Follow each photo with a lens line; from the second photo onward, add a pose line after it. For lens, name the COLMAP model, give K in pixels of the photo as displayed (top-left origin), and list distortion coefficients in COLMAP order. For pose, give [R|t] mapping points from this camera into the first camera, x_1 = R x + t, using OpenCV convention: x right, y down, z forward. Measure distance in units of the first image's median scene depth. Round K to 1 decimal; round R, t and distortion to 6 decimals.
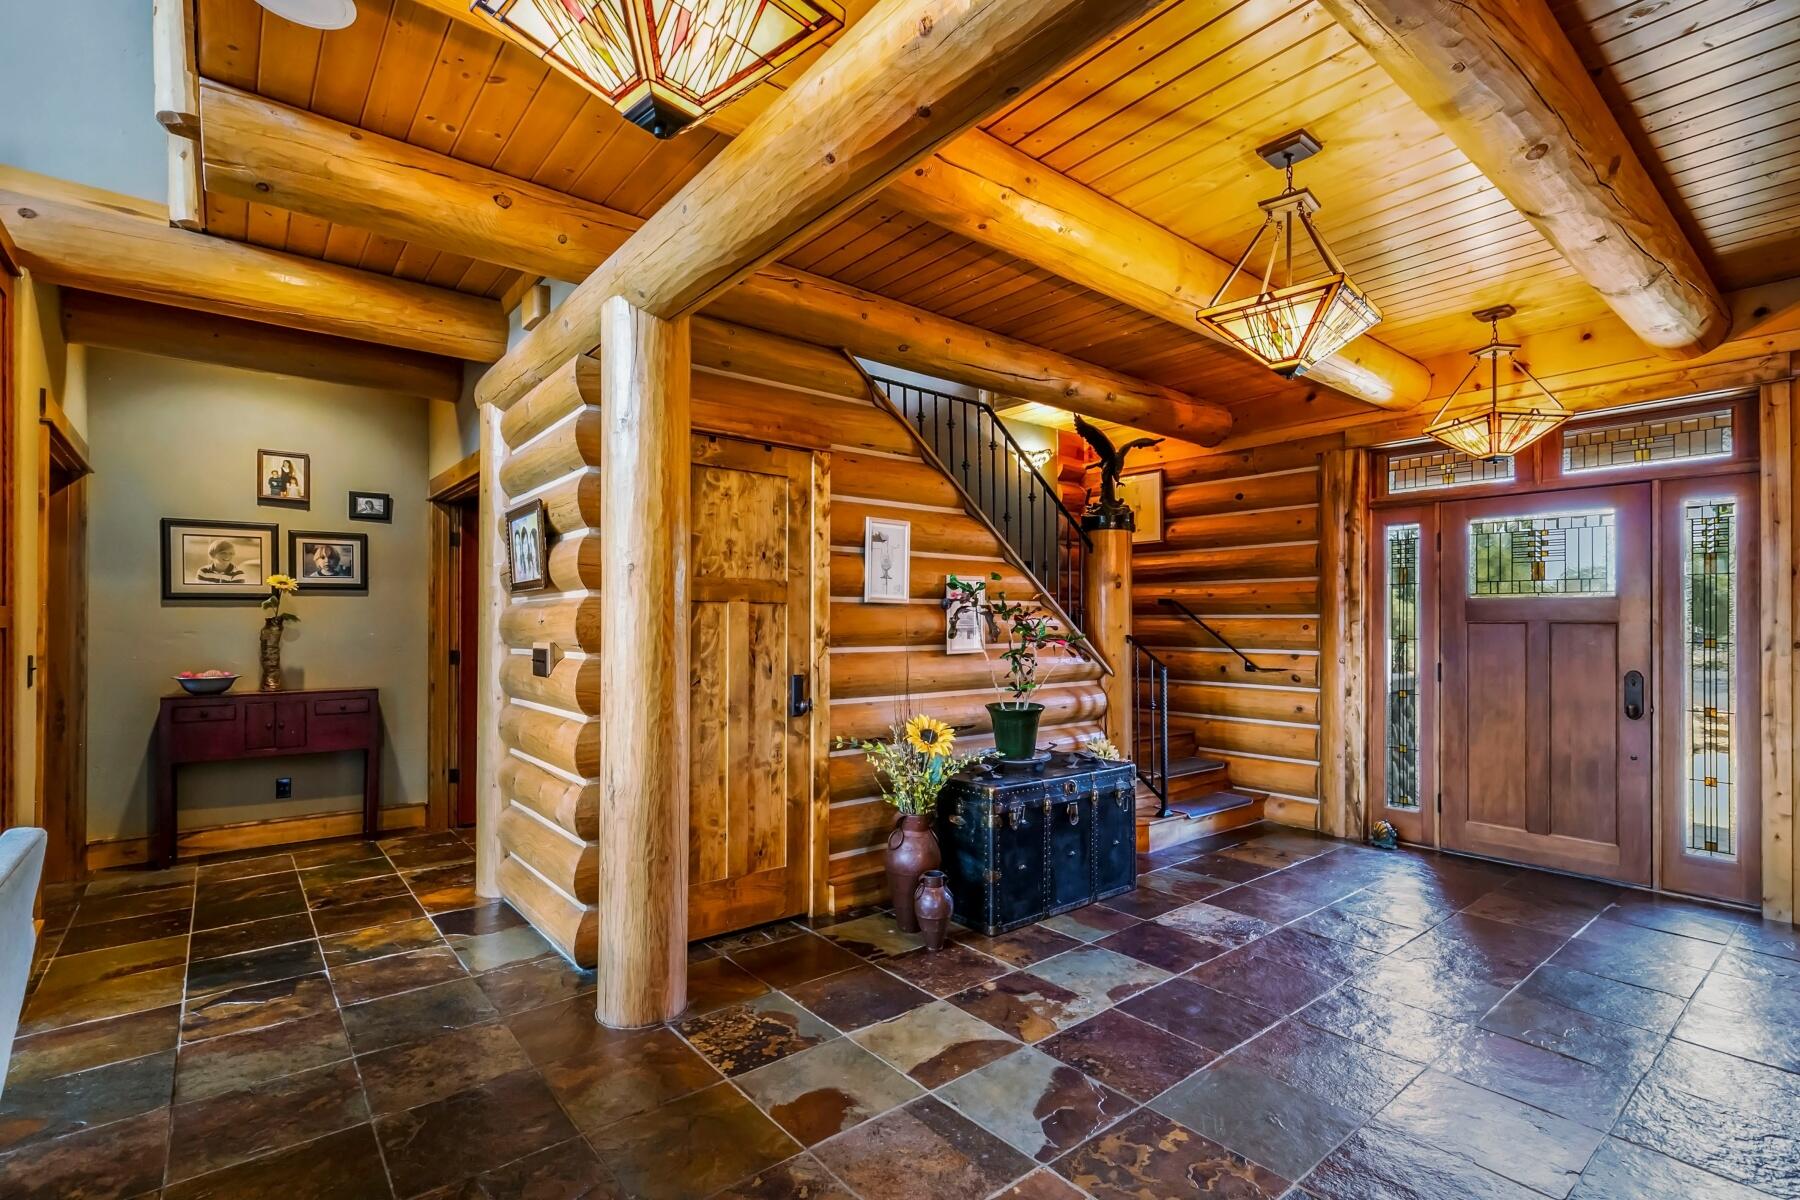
lens RADIAL K [[825.3, 0, 855.9], [0, 825.3, 625.8], [0, 0, 1]] dist [0.001315, -0.000656]
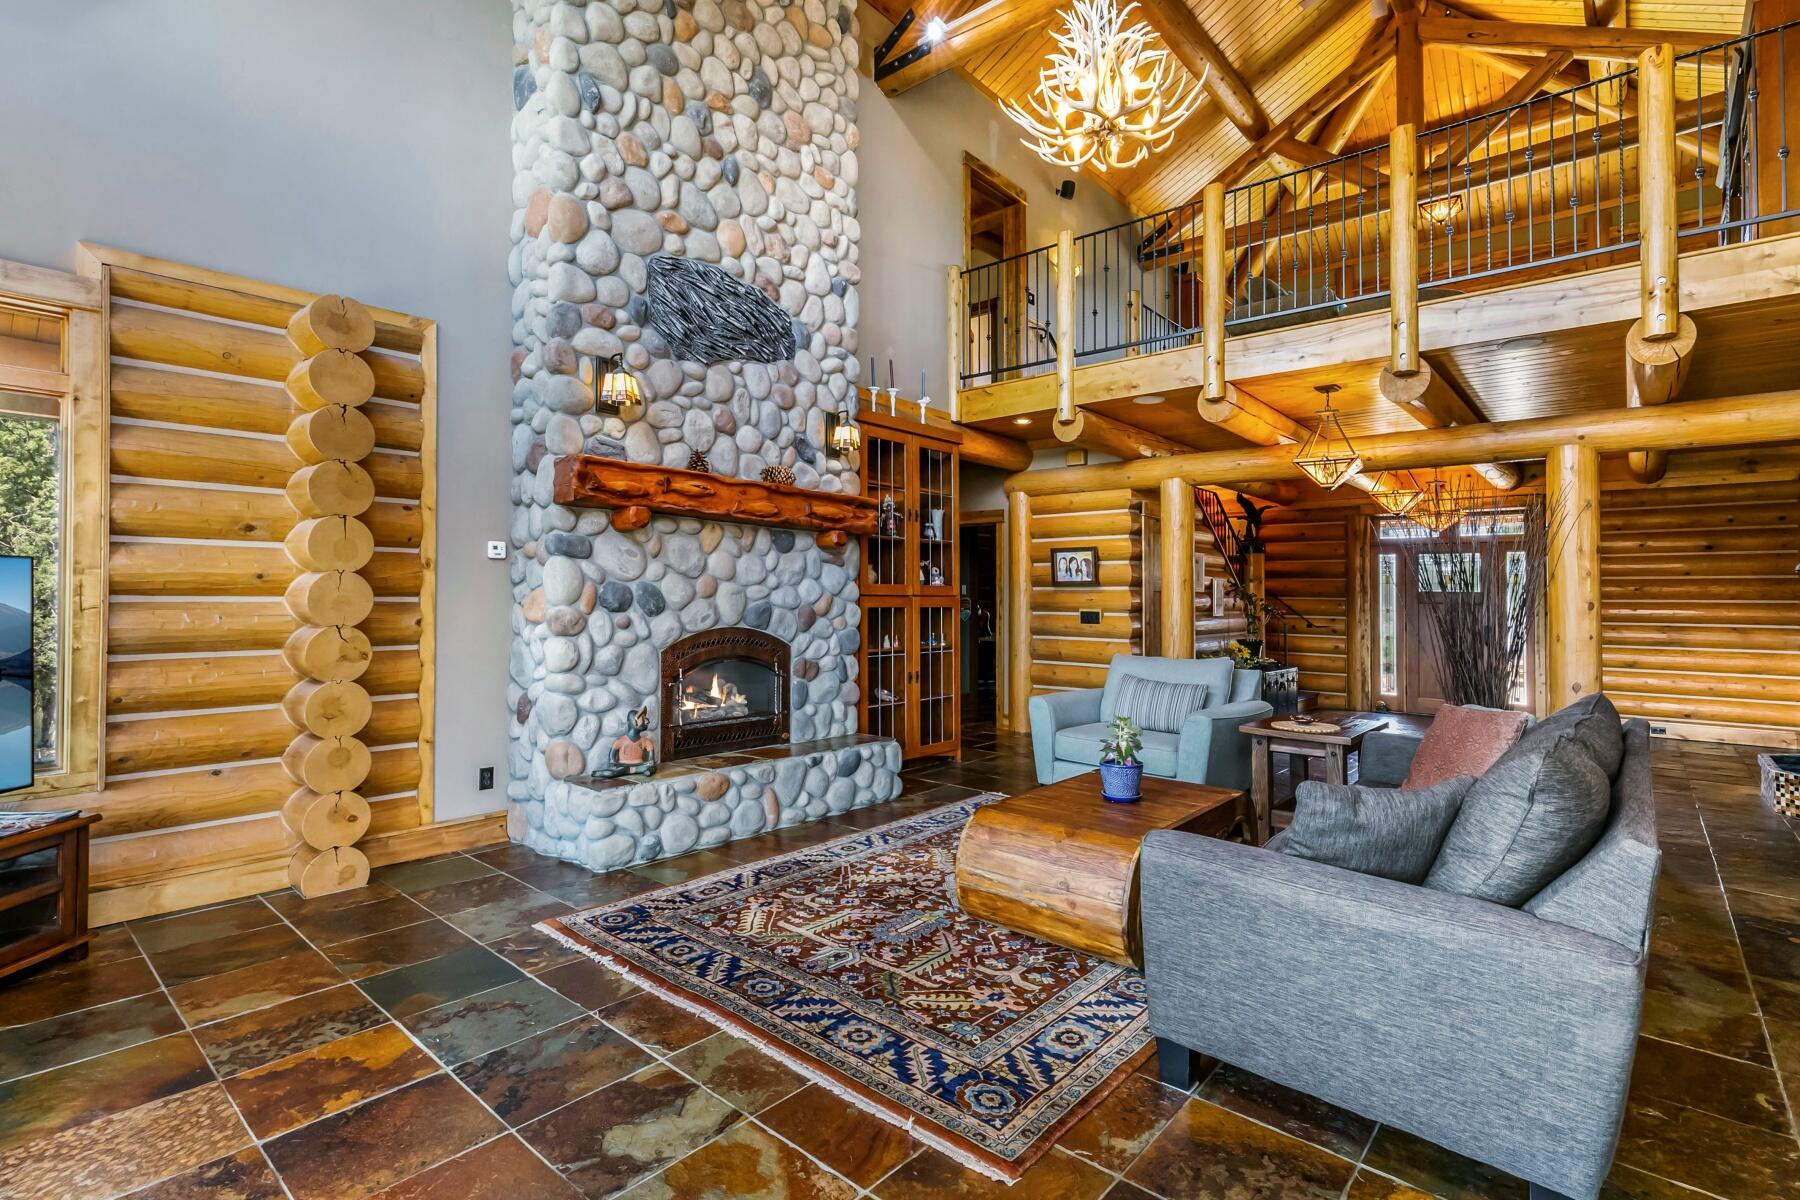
lens RADIAL K [[825.3, 0, 946.0], [0, 825.3, 584.0], [0, 0, 1]] dist [0.001315, -0.000656]
pose [[0.977016, 0.009830, 0.212941, -0.798642], [-0.004212, 0.999631, -0.026822, 0.009414], [-0.213126, 0.025308, 0.976697, -0.721281]]
